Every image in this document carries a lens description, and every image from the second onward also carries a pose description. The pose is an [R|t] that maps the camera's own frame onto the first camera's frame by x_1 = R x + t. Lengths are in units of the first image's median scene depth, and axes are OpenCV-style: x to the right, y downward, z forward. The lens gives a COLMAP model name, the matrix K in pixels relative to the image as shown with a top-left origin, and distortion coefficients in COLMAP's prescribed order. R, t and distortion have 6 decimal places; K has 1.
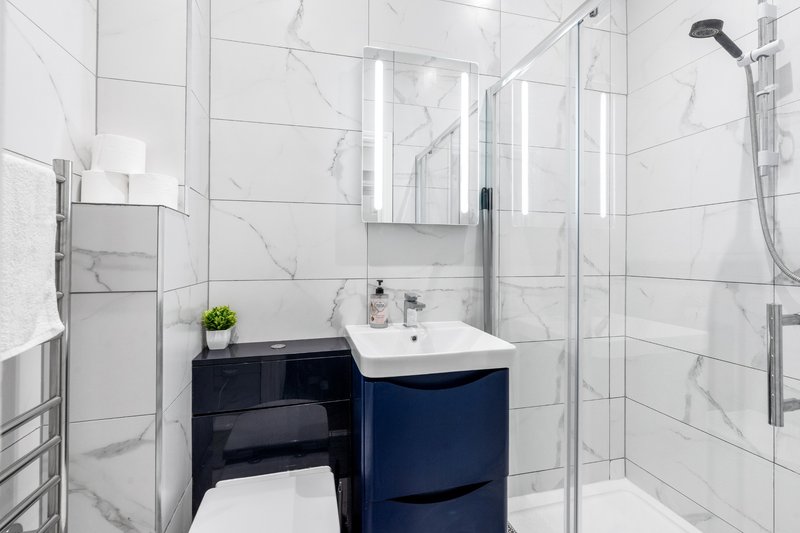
lens RADIAL K [[360.7, 0, 398.8], [0, 360.7, 253.0], [0, 0, 1]] dist [-0.004989, 0.000268]
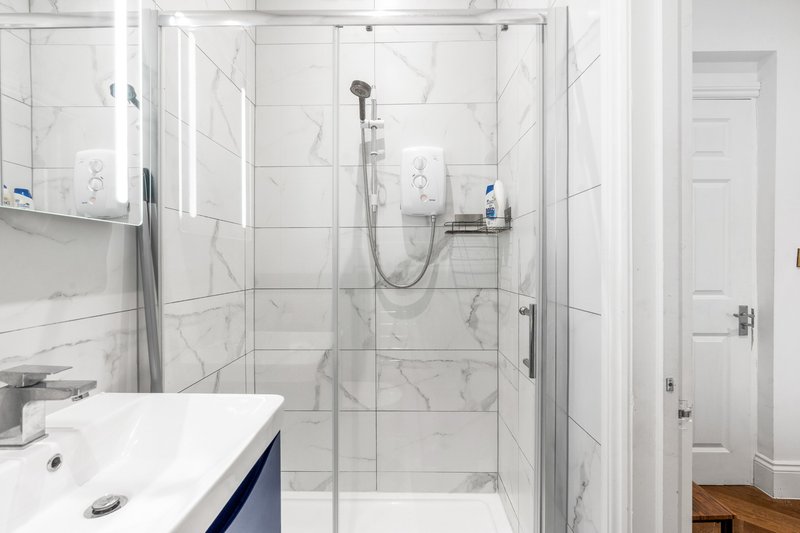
lens RADIAL K [[360.7, 0, 400.3], [0, 360.7, 264.5], [0, 0, 1]] dist [-0.004989, 0.000268]
pose [[0.258315, -0.011803, 0.965989, -0.269279], [-0.005884, 0.999888, 0.013790, -0.023937], [-0.966043, -0.009246, 0.258216, 0.432330]]
